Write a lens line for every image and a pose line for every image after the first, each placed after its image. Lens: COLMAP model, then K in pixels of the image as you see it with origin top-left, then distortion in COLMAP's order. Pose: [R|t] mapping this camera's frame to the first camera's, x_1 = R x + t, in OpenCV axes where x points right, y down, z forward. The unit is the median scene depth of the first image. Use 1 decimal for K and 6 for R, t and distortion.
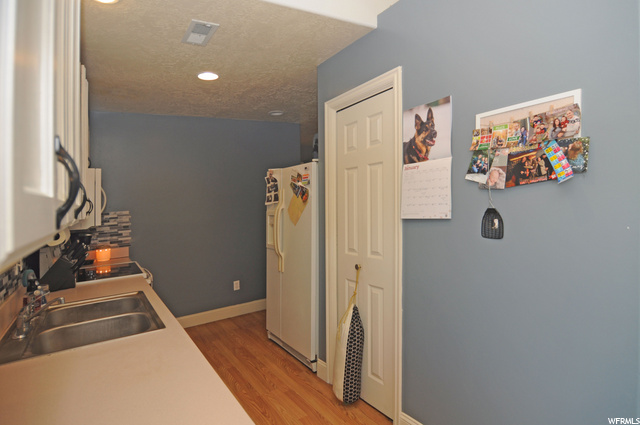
lens RADIAL K [[361.6, 0, 320.0], [0, 361.6, 212.5], [0, 0, 1]] dist [-0.000337, -0.000426]
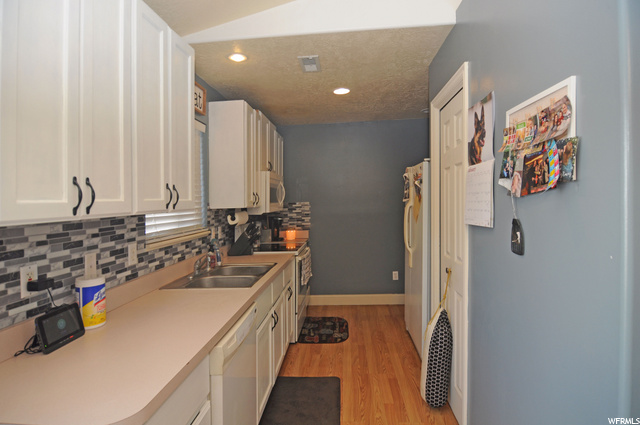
lens RADIAL K [[360.3, 0, 313.8], [0, 360.3, 204.3], [0, 0, 1]] dist [-0.000570, -0.001082]
pose [[0.796795, 0.041915, -0.602794, 0.388396], [-0.041262, 0.999037, 0.014926, -0.025266], [0.602839, 0.012980, 0.797757, 0.014026]]
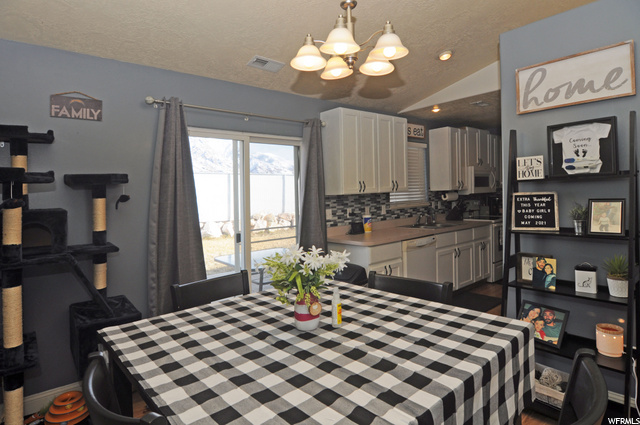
lens RADIAL K [[360.3, 0, 313.8], [0, 360.3, 204.3], [0, 0, 1]] dist [-0.000570, -0.001082]
pose [[0.162403, 0.086039, -0.982966, 1.421937], [-0.013357, 0.996292, 0.084999, -0.071879], [0.986634, -0.000675, 0.162950, -0.269254]]
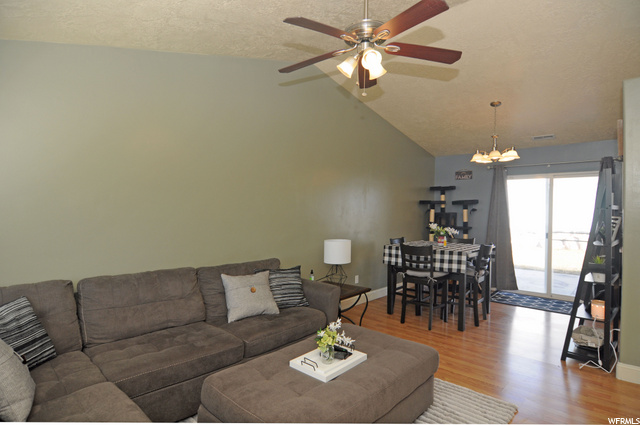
lens RADIAL K [[360.3, 0, 313.8], [0, 360.3, 204.3], [0, 0, 1]] dist [-0.000570, -0.001082]
pose [[-0.972323, 0.044887, -0.229289, 1.930376], [0.040095, 0.998870, 0.025518, -0.134237], [0.230176, 0.015619, -0.973024, 1.349652]]
